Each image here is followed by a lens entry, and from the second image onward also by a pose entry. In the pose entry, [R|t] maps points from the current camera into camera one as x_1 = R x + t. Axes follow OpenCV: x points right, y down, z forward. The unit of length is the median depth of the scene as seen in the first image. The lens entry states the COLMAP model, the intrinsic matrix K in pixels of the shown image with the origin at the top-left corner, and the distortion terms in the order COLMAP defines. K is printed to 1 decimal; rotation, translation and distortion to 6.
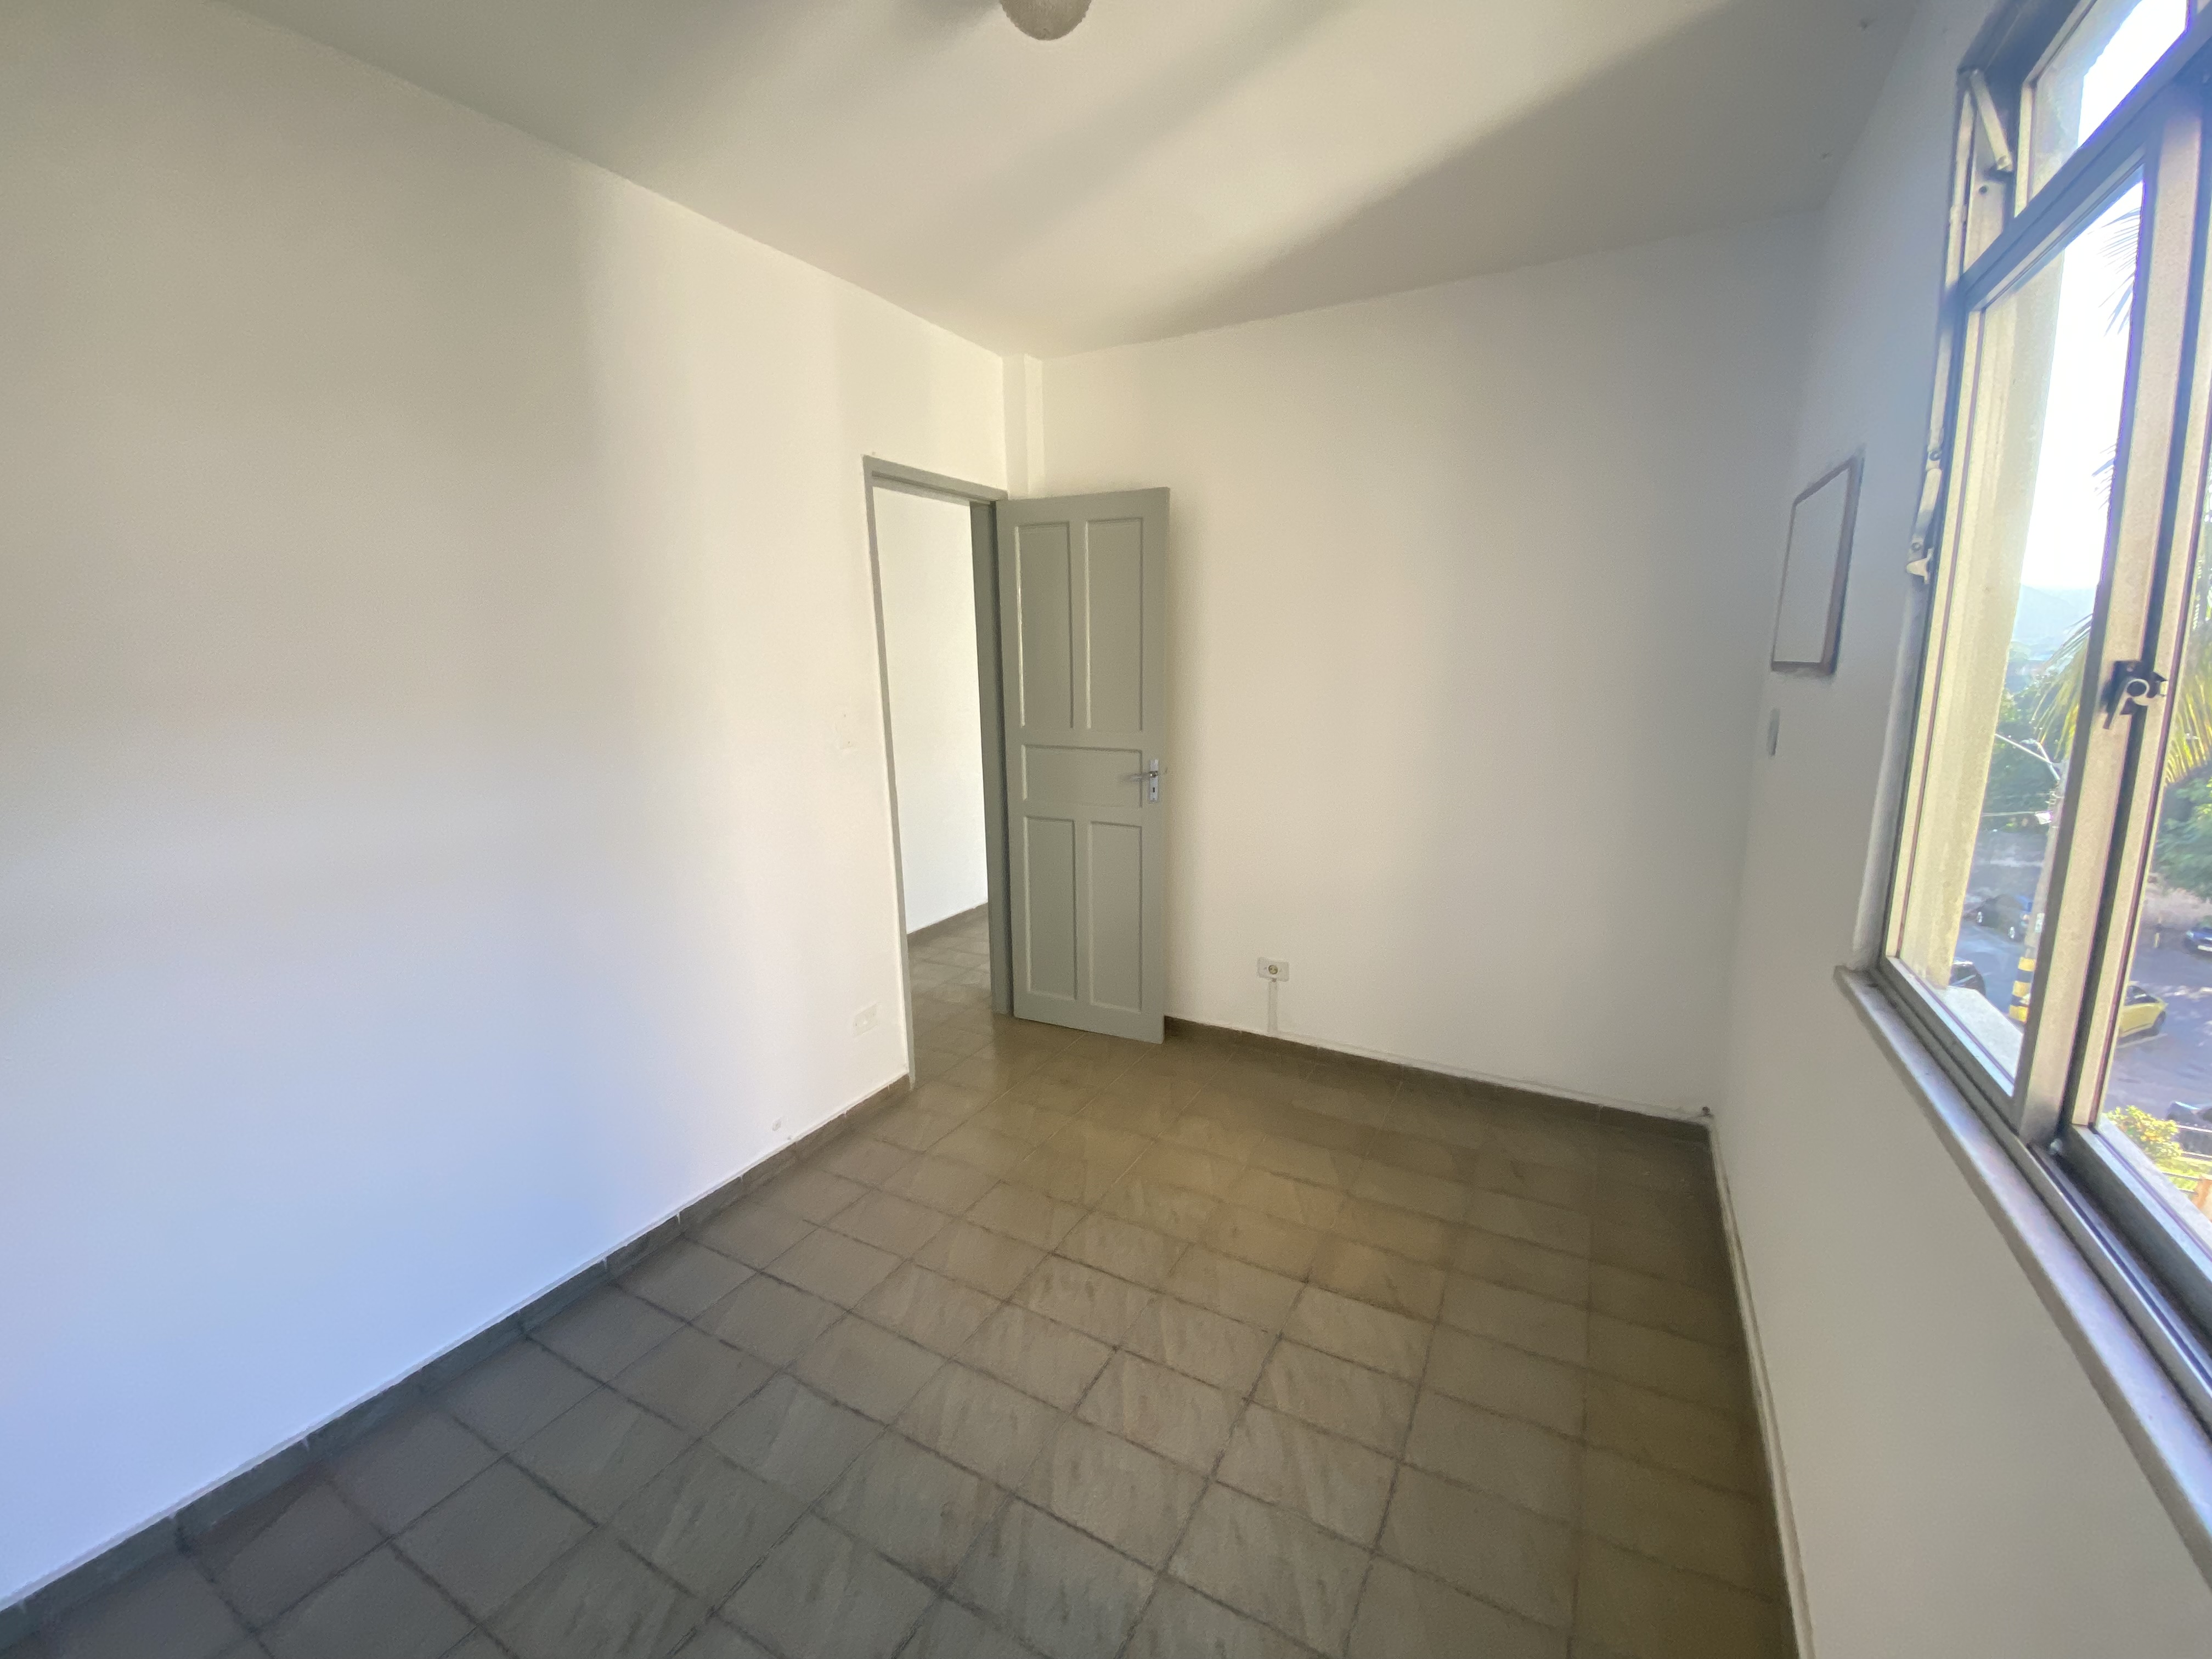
lens RADIAL K [[908.4, 0, 1102.9], [0, 908.4, 828.0], [0, 0, 1]] dist [0.096403, -0.054567]
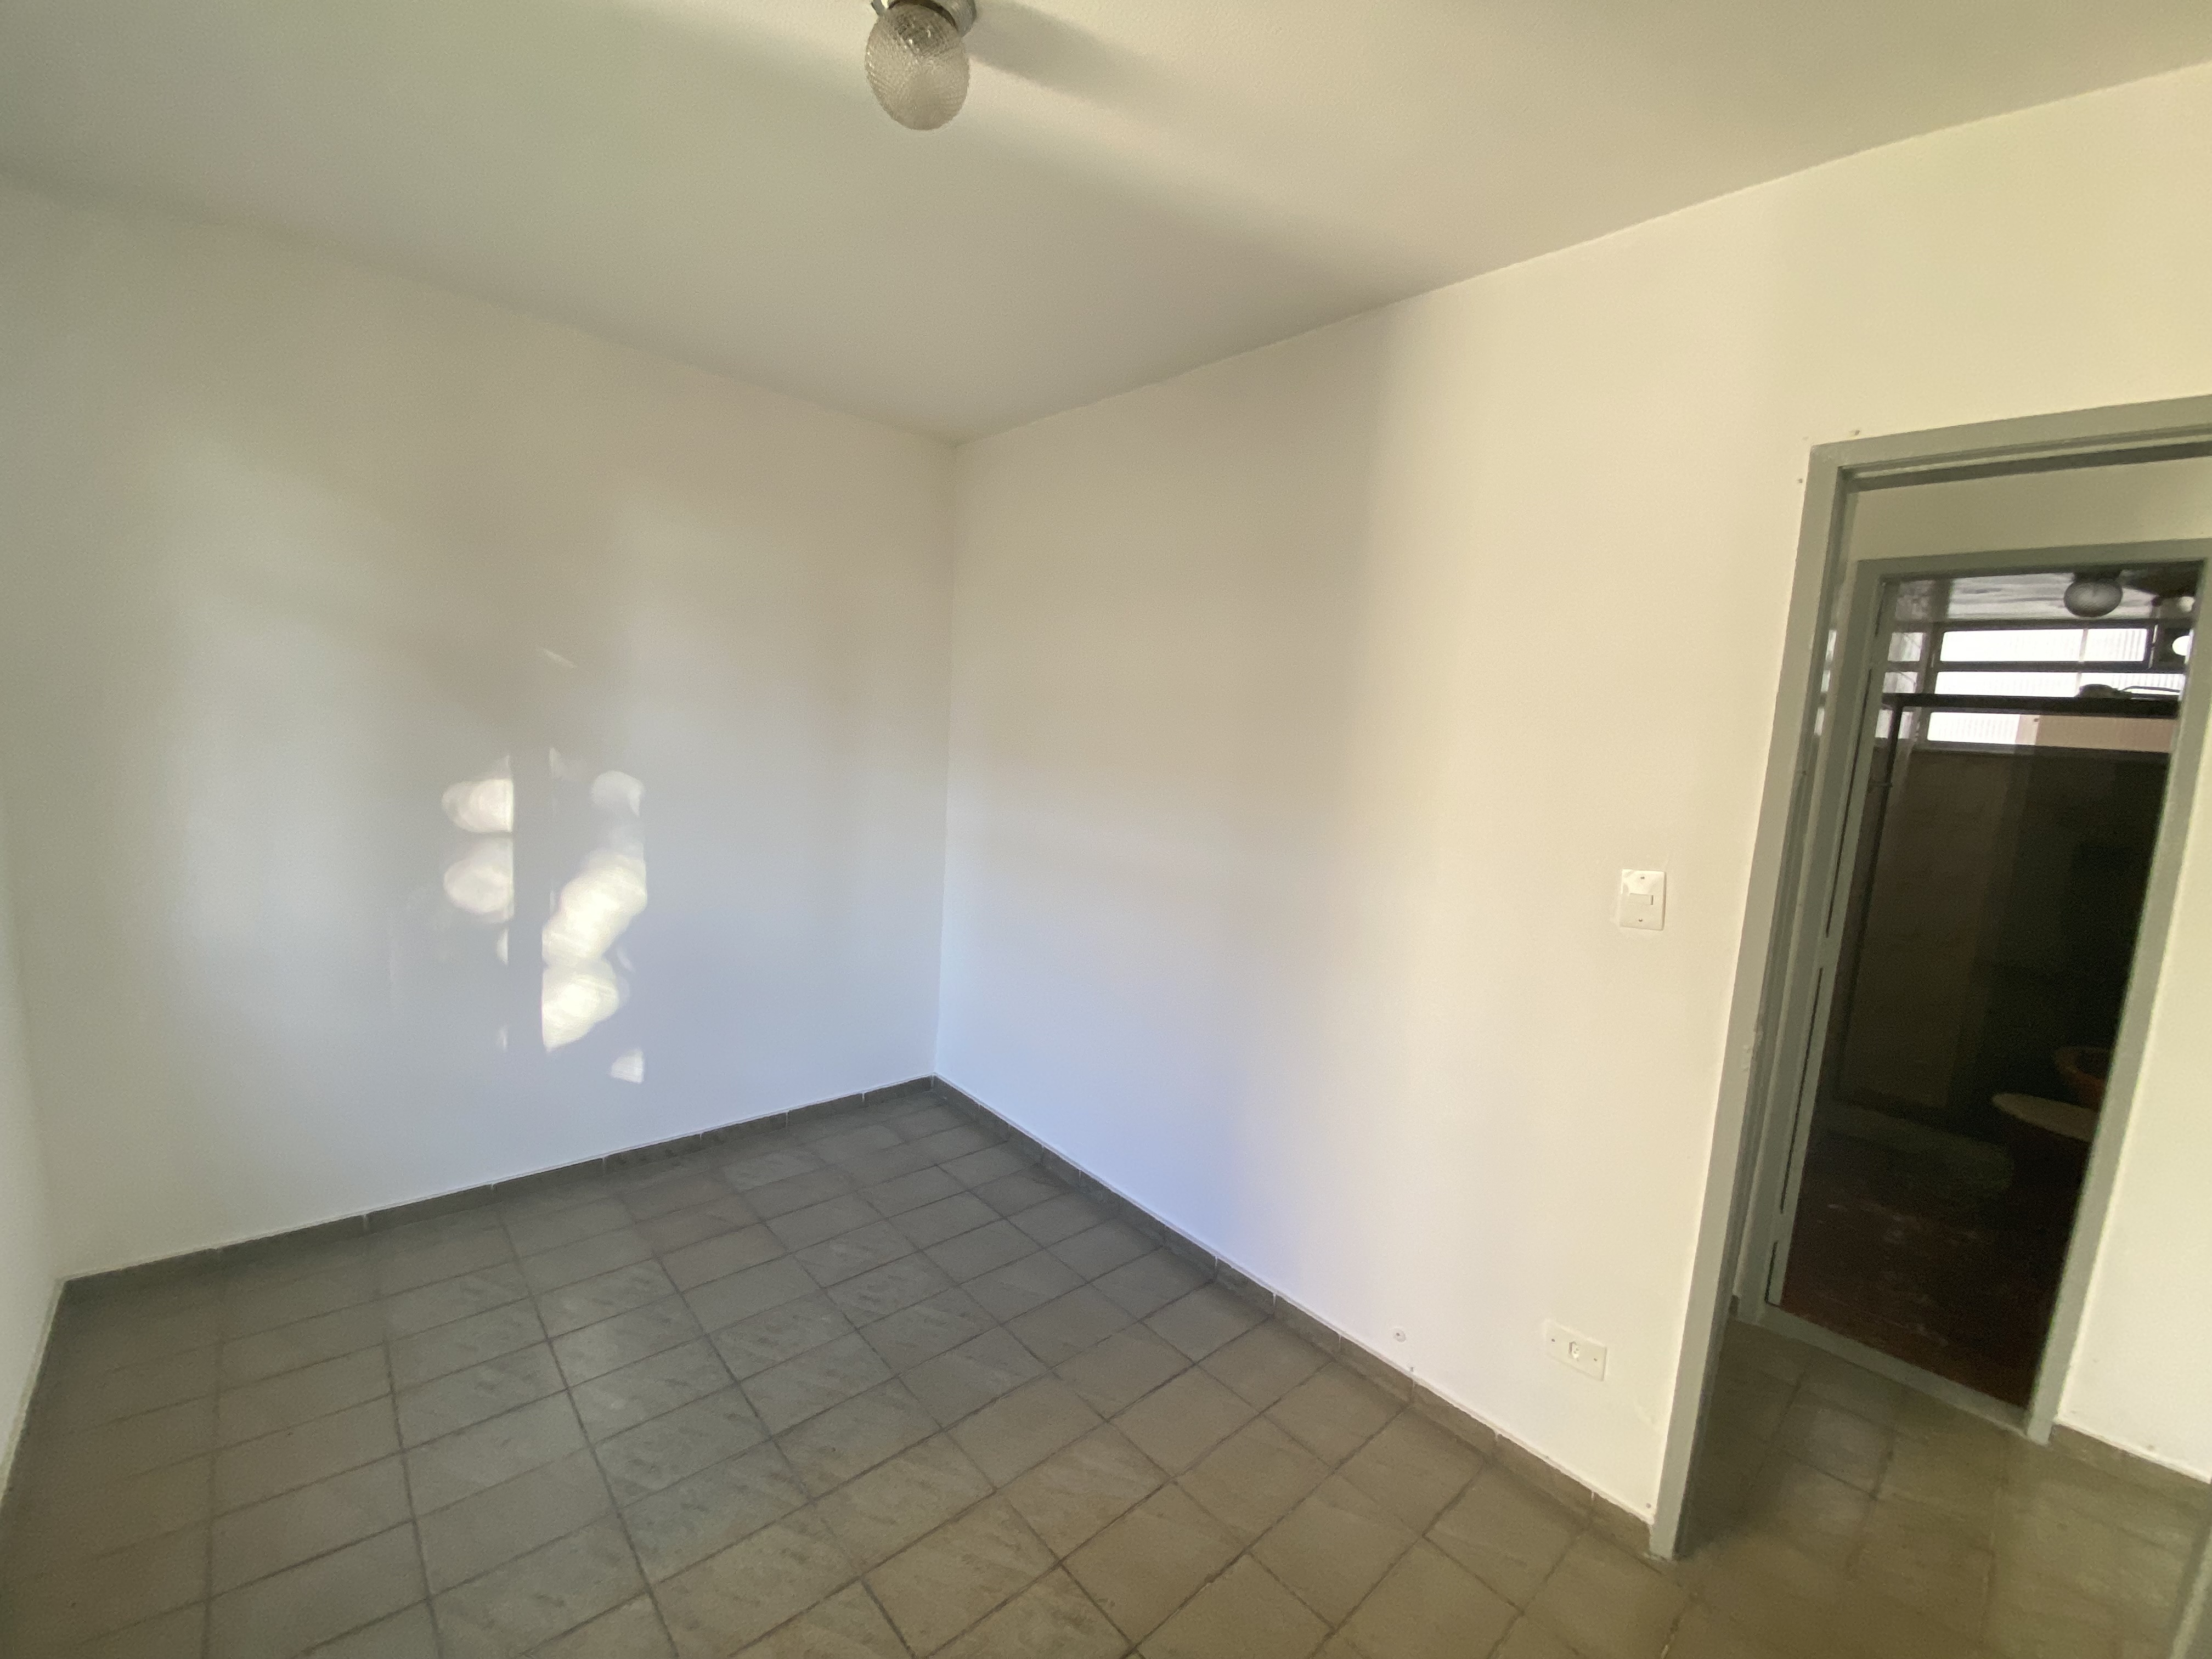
lens RADIAL K [[927.7, 0, 1106.0], [0, 927.7, 829.5], [0, 0, 1]] dist [-0.000031, -0.004931]
pose [[-0.332076, 0.106555, -0.937215, 0.497701], [-0.233906, 0.953262, 0.191257, -0.217729], [0.913791, 0.282732, -0.291632, 0.985144]]
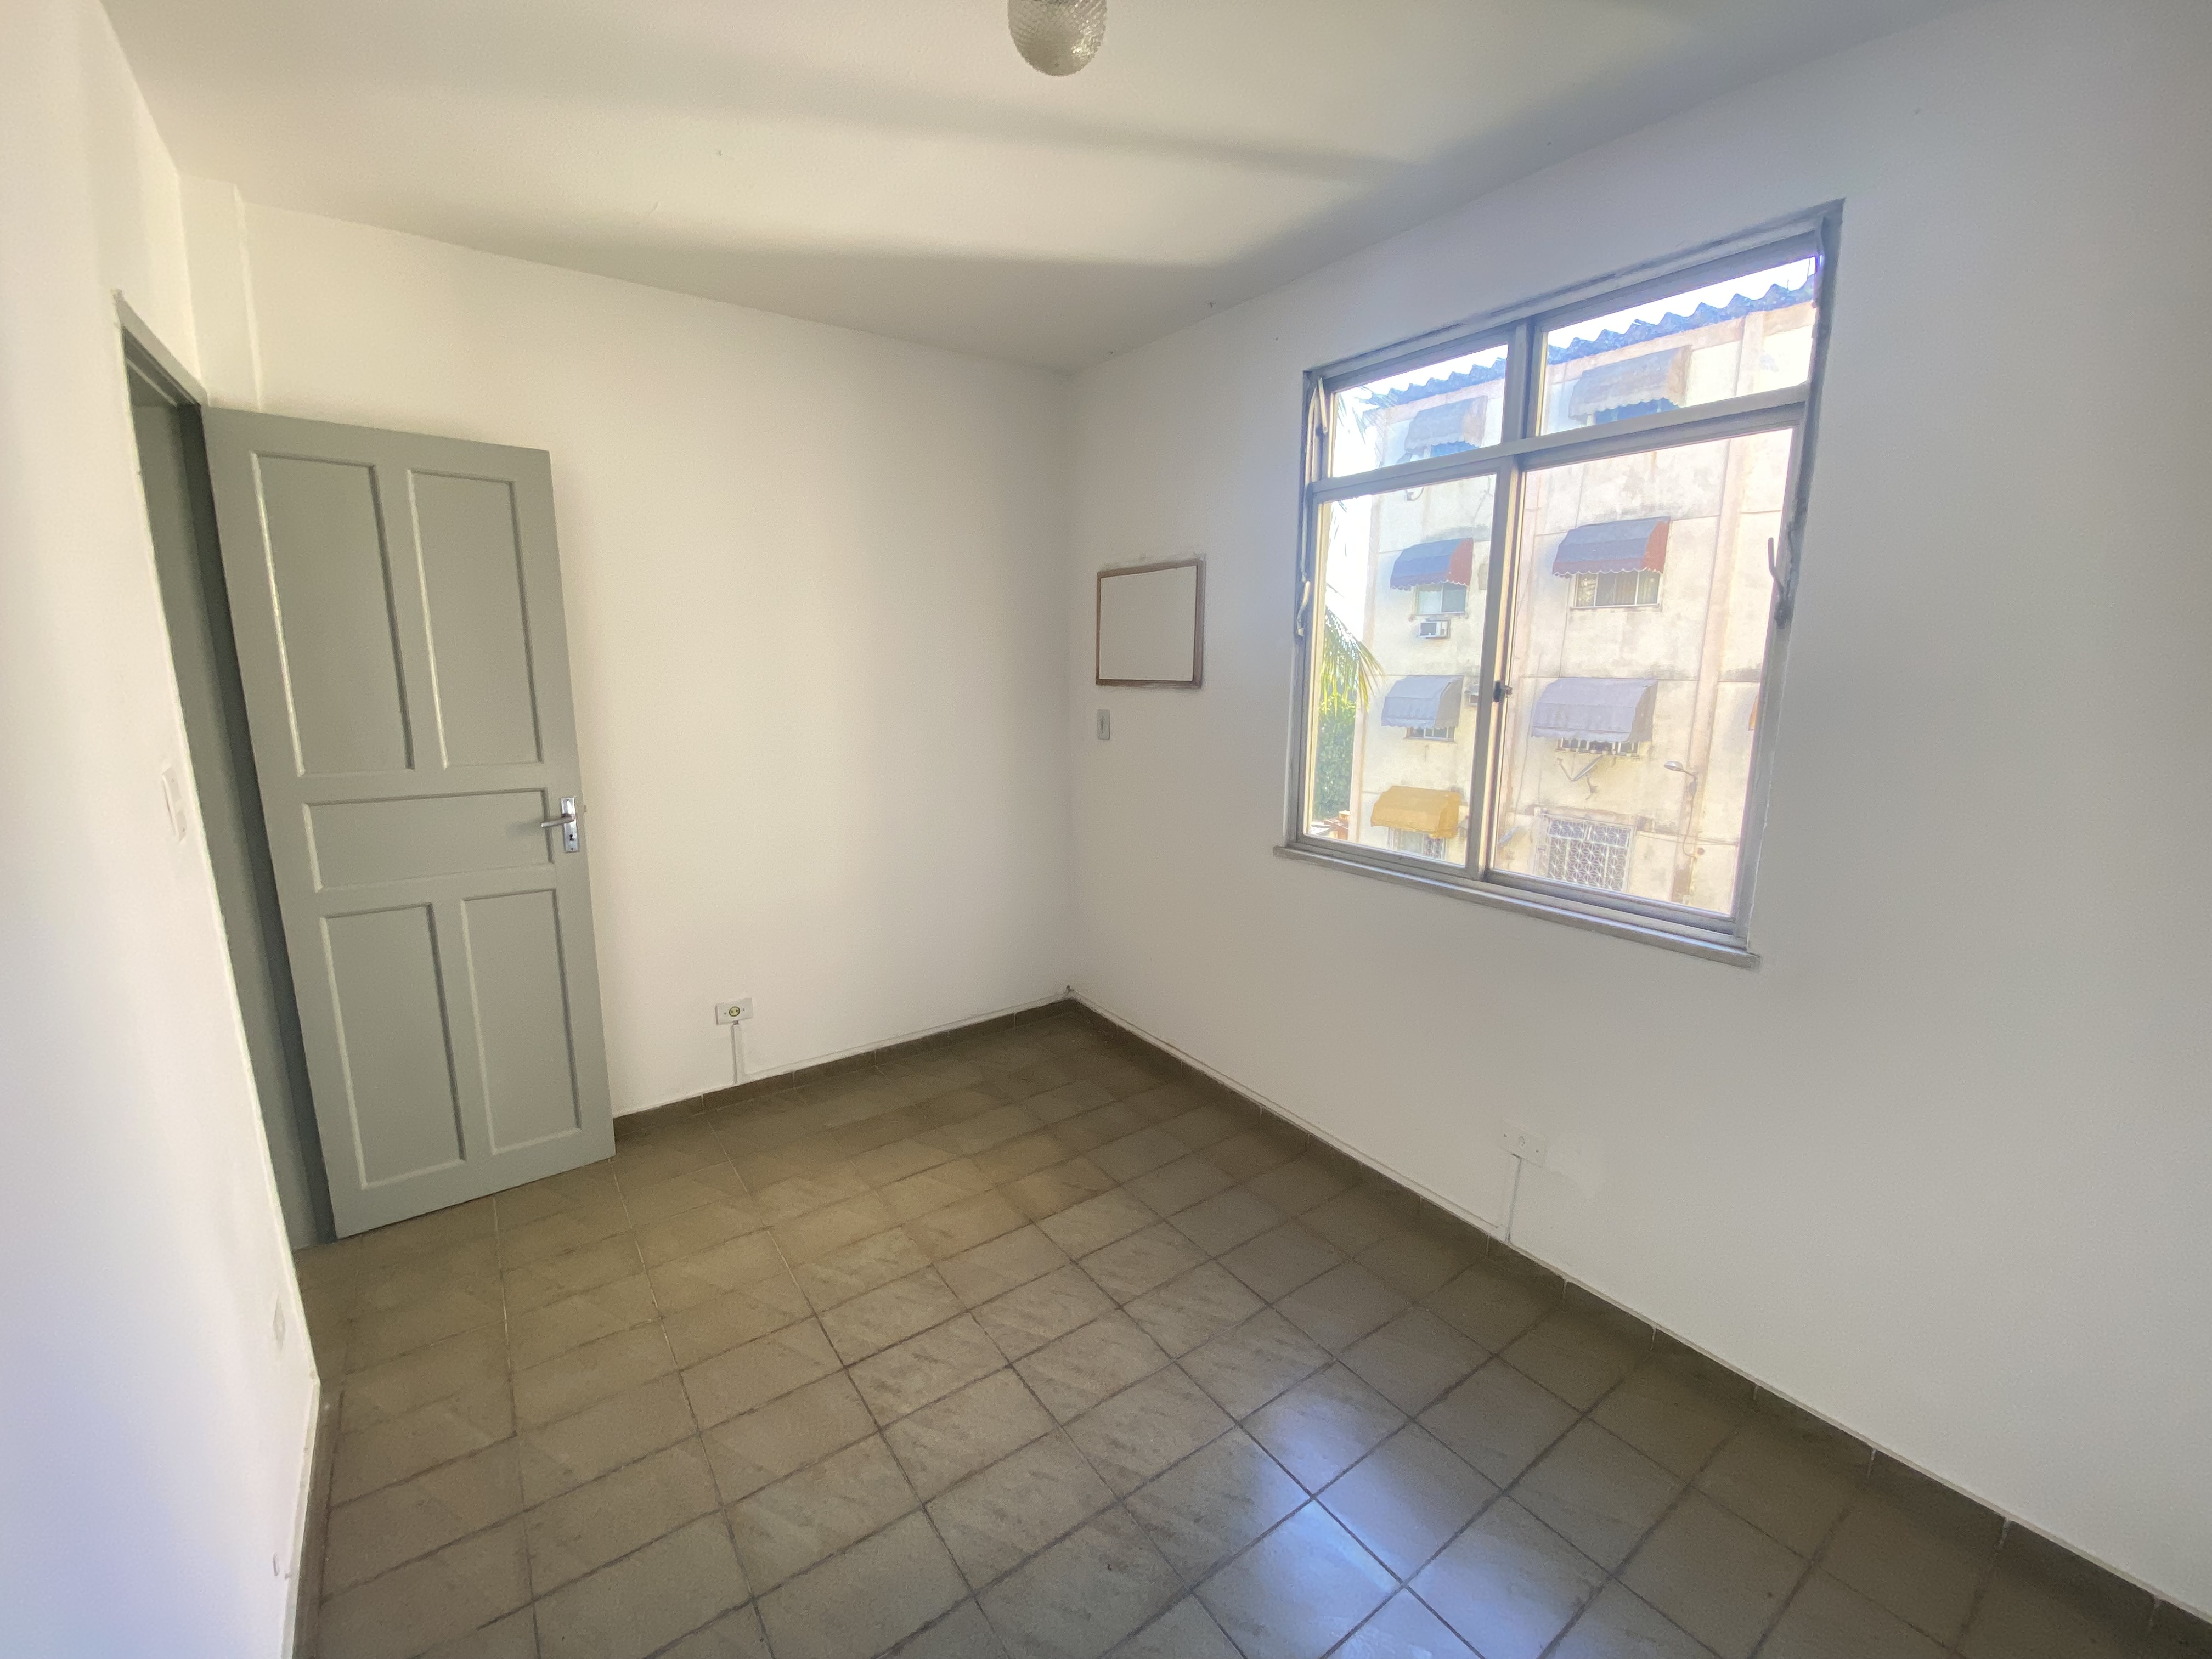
lens RADIAL K [[908.4, 0, 1102.9], [0, 908.4, 828.0], [0, 0, 1]] dist [0.096403, -0.054567]
pose [[0.433172, -0.152880, 0.888251, -0.627289], [0.160084, 0.982890, 0.091101, -0.070104], [-0.886981, 0.102732, 0.450234, 0.341004]]
